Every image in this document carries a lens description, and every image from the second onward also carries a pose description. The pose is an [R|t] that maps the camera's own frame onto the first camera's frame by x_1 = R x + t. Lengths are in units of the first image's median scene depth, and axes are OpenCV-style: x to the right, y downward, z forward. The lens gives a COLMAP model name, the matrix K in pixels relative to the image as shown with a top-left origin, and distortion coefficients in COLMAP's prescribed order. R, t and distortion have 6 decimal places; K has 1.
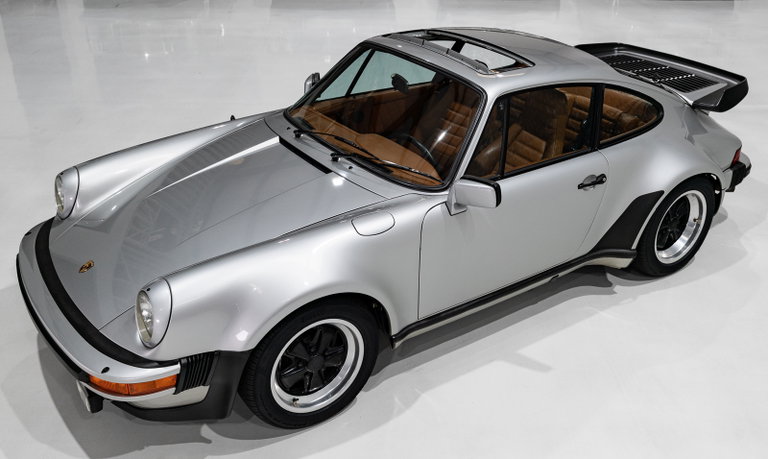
lens RADIAL K [[754.2, 0, 398.7], [0, 754.2, 221.0], [0, 0, 1]] dist [-0.002240, 0.000000]
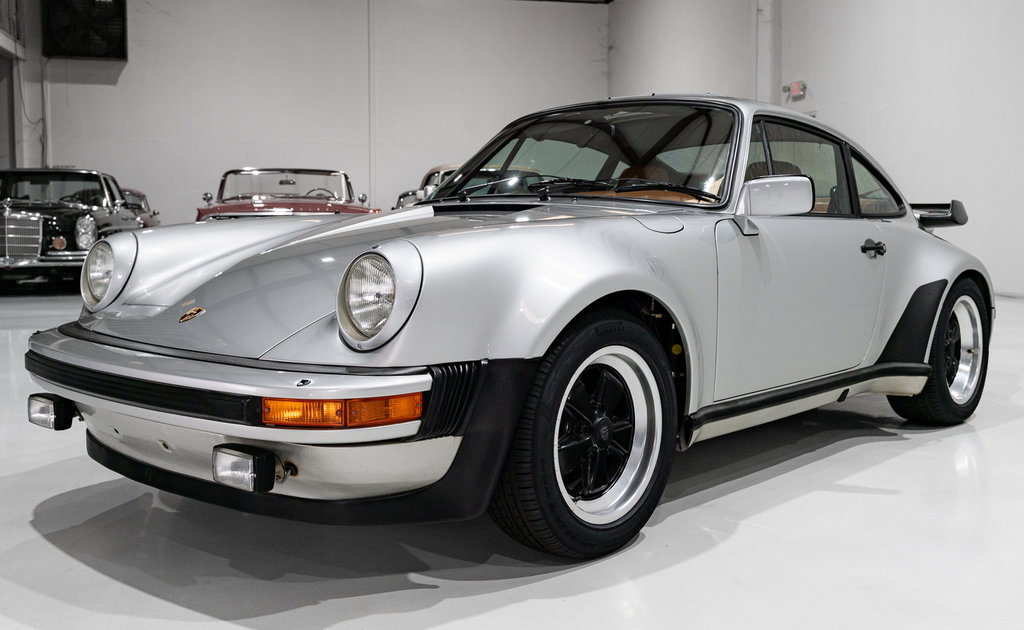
lens RADIAL K [[1016.9, 0, 517.1], [0, 1016.9, 292.8], [0, 0, 1]] dist [-0.002134, 0.000000]
pose [[0.976500, -0.028354, 0.213646, -0.318081], [0.109561, 0.918969, -0.378803, 0.353815], [-0.185594, 0.393308, 0.900480, 0.219393]]
